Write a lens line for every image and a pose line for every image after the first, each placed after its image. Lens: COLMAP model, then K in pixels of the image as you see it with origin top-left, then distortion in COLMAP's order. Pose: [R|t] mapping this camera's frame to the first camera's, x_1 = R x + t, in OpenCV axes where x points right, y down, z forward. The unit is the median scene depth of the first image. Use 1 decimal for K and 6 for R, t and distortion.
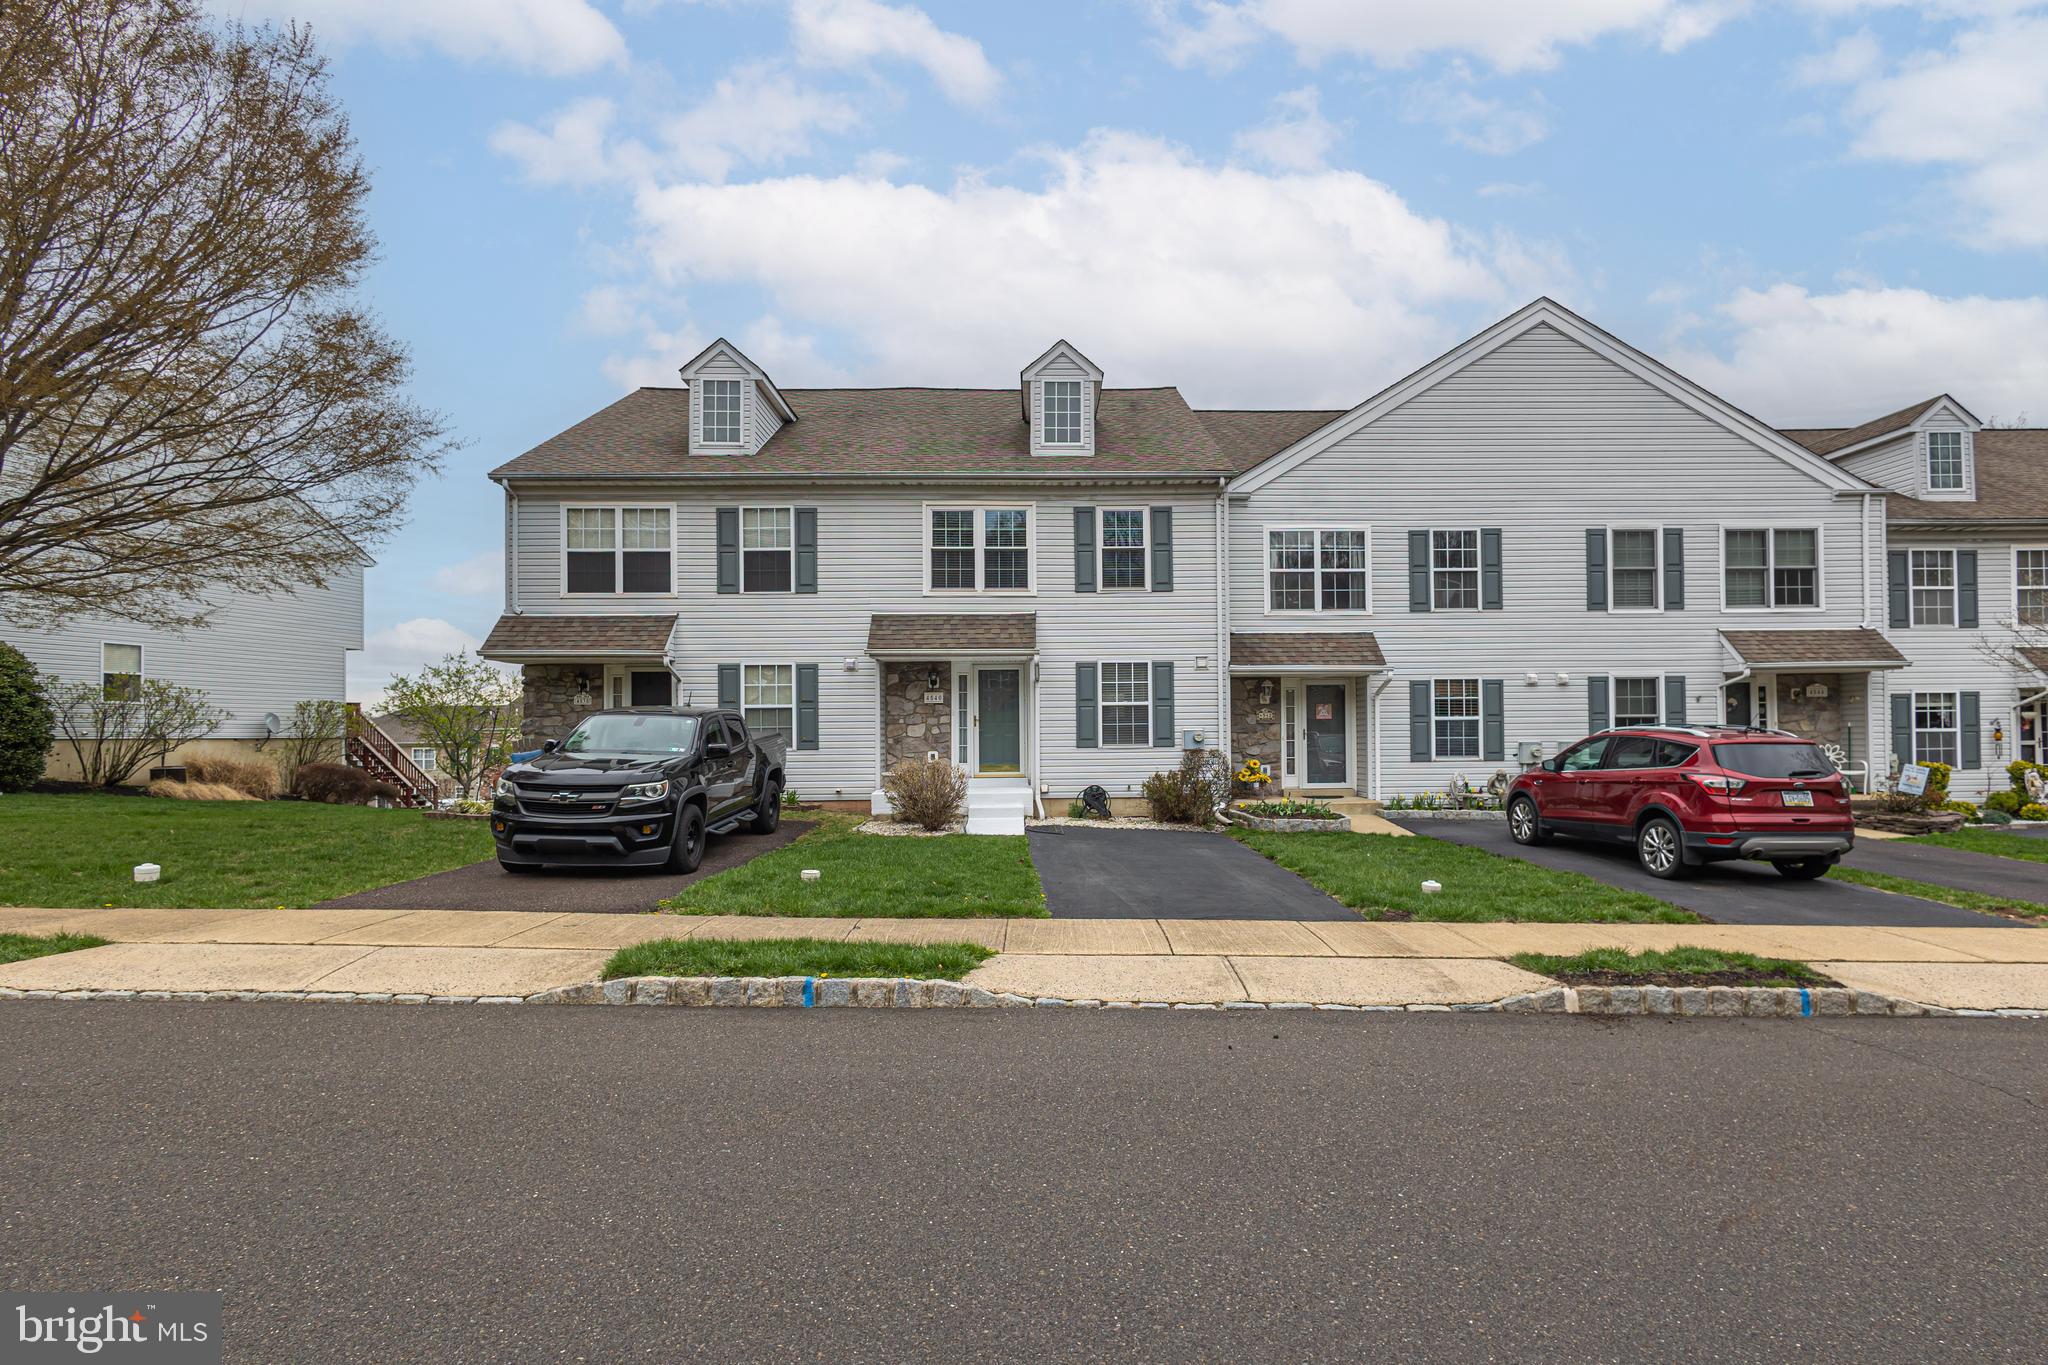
lens RADIAL K [[941.8, 0, 1024.5], [0, 941.8, 668.3], [0, 0, 1]] dist [0.003293, 0.000122]
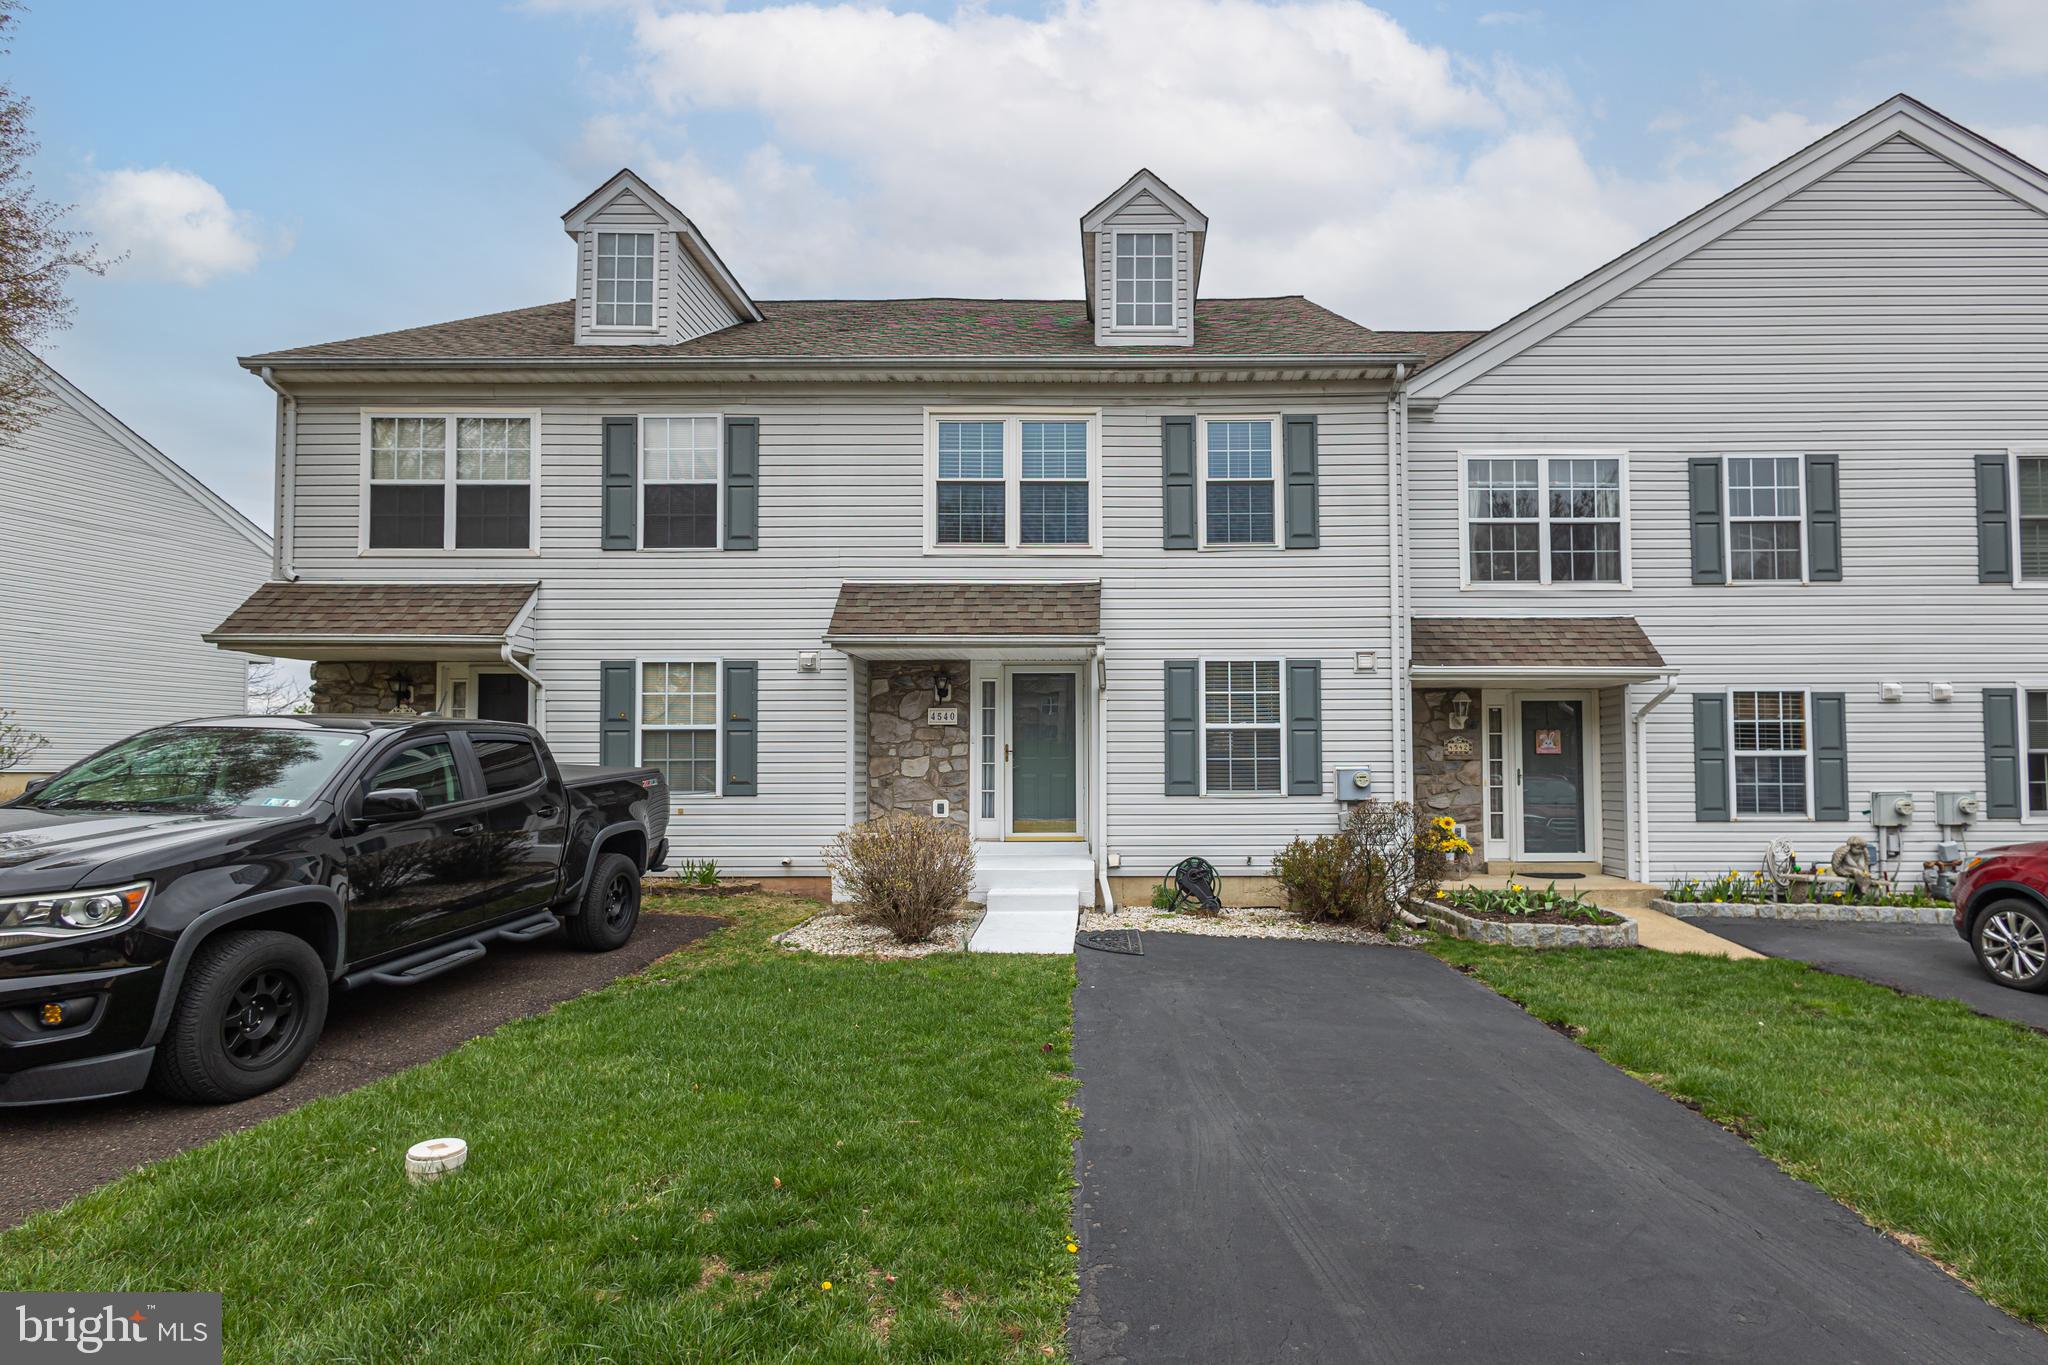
lens RADIAL K [[941.2, 0, 1066.7], [0, 941.2, 702.0], [0, 0, 1]] dist [0.003301, 0.000518]
pose [[0.998965, 0.003356, -0.045352, 0.017668], [-0.003652, 0.999972, -0.006462, 0.025493], [0.045330, 0.006621, 0.998950, 0.362431]]
